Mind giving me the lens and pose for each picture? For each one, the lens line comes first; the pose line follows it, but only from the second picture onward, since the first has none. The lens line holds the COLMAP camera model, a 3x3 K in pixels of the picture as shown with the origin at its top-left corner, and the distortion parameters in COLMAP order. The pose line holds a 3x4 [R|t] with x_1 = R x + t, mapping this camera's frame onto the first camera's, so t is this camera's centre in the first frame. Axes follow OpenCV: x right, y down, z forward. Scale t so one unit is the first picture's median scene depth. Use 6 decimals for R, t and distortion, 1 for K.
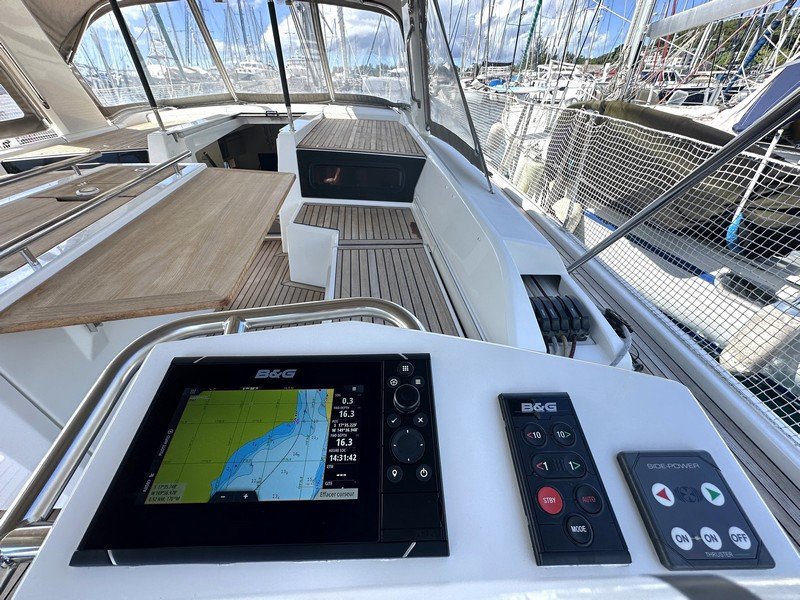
lens RADIAL K [[329.1, 0, 407.1], [0, 329.1, 293.1], [0, 0, 1]] dist [-0.000862, 0.000064]
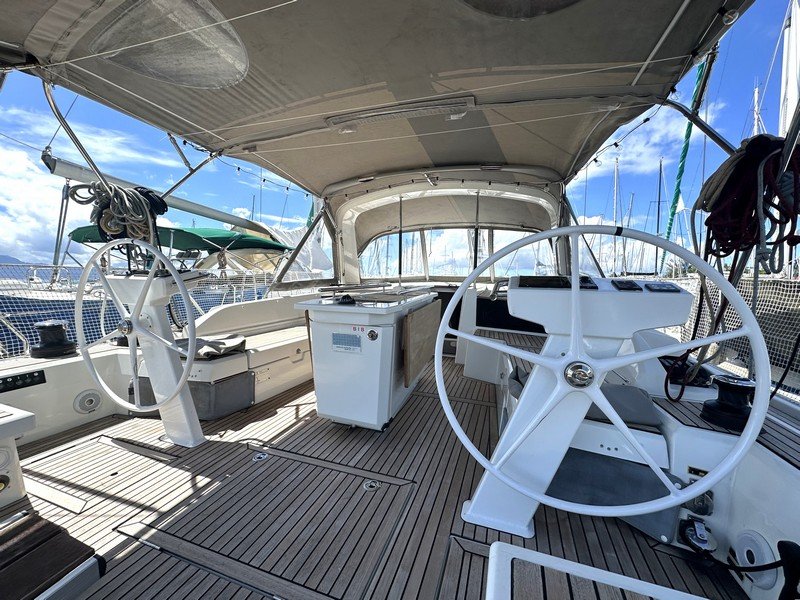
lens RADIAL K [[329.1, 0, 401.3], [0, 329.1, 297.4], [0, 0, 1]] dist [-0.000862, 0.000064]
pose [[0.923940, 0.033392, -0.381077, -0.068506], [-0.223547, 0.855514, -0.467037, 0.363320], [0.310421, 0.516703, 0.797908, -0.355357]]
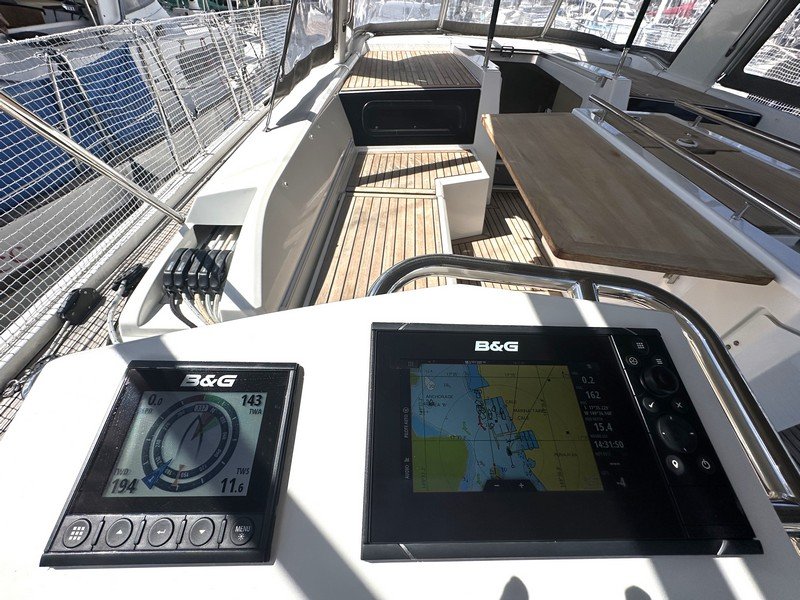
lens RADIAL K [[329.1, 0, 406.6], [0, 329.1, 299.8], [0, 0, 1]] dist [-0.000862, 0.000064]
pose [[0.998776, 0.044872, 0.020820, -0.936333], [-0.047593, 0.986421, 0.157192, 0.023449], [-0.013484, -0.157990, 0.987349, -0.026937]]
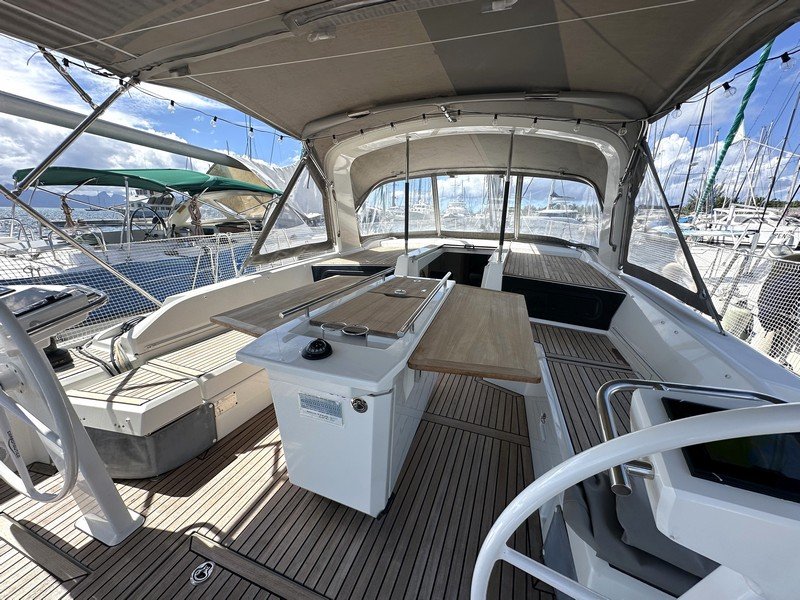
lens RADIAL K [[329.1, 0, 400.5], [0, 329.1, 299.6], [0, 0, 1]] dist [-0.000862, 0.000064]
pose [[0.914266, 0.116156, -0.388105, -0.190005], [-0.234685, 0.932747, -0.273689, 0.076820], [0.330213, 0.341307, 0.880039, -0.186279]]
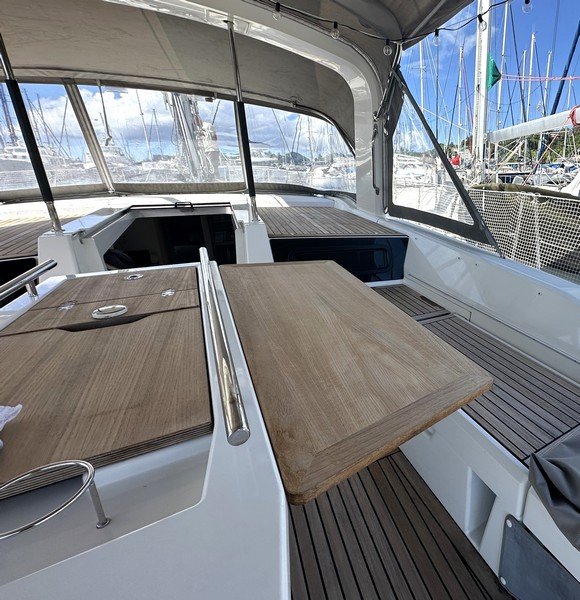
lens RADIAL K [[349.9, 0, 432.3], [0, 349.9, 274.3], [0, 0, 1]] dist [-0.007558, 0.005005]
pose [[0.887813, -0.127338, 0.442237, -0.358648], [0.245932, 0.943511, -0.222046, -0.029307], [-0.388980, 0.305895, 0.868978, 0.039895]]
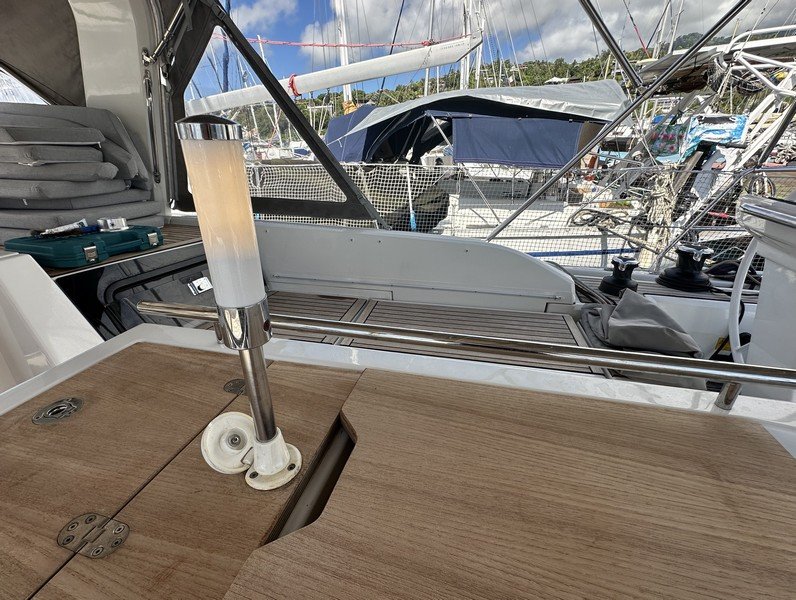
lens RADIAL K [[351.1, 0, 398.3], [0, 351.1, 302.1], [0, 0, 1]] dist [-0.008796, 0.000069]
pose [[0.323678, -0.404235, 0.855469, -0.594790], [0.544739, 0.818876, 0.180835, -0.215028], [-0.773623, 0.407475, 0.485255, 0.357587]]
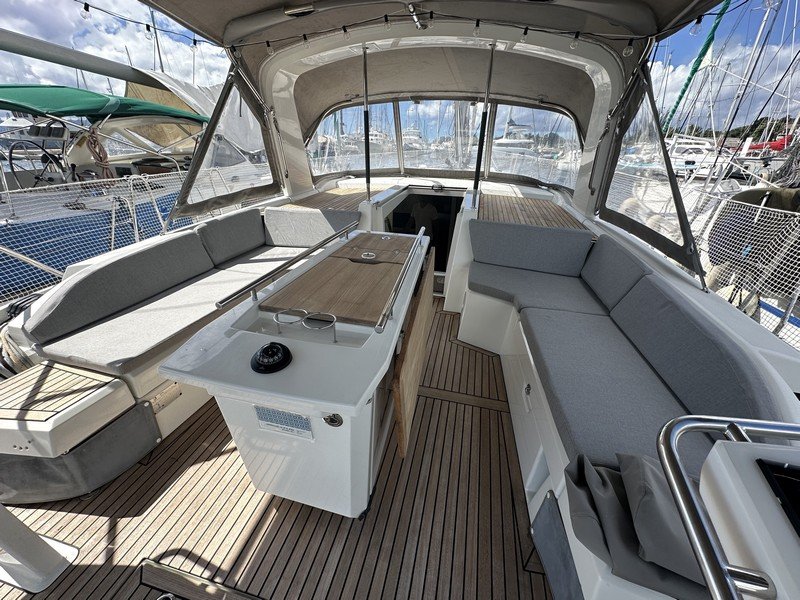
lens RADIAL K [[329.1, 0, 400.9], [0, 329.1, 300.6], [0, 0, 1]] dist [-0.000862, 0.000064]
pose [[0.958154, 0.142194, -0.248439, -0.259698], [-0.174528, 0.978114, -0.113280, -0.005127], [0.226894, 0.151899, 0.962001, -0.106772]]
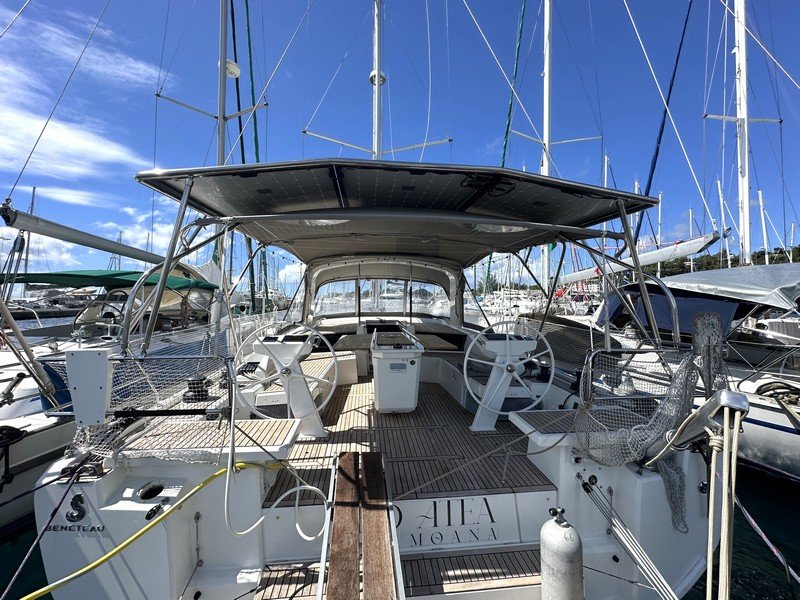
lens RADIAL K [[329.1, 0, 401.1], [0, 329.1, 295.9], [0, 0, 1]] dist [-0.000862, 0.000064]
pose [[0.998763, -0.003449, 0.049614, -0.539644], [0.030374, 0.832231, -0.553596, 0.686992], [-0.039381, 0.554418, 0.831306, -1.171765]]
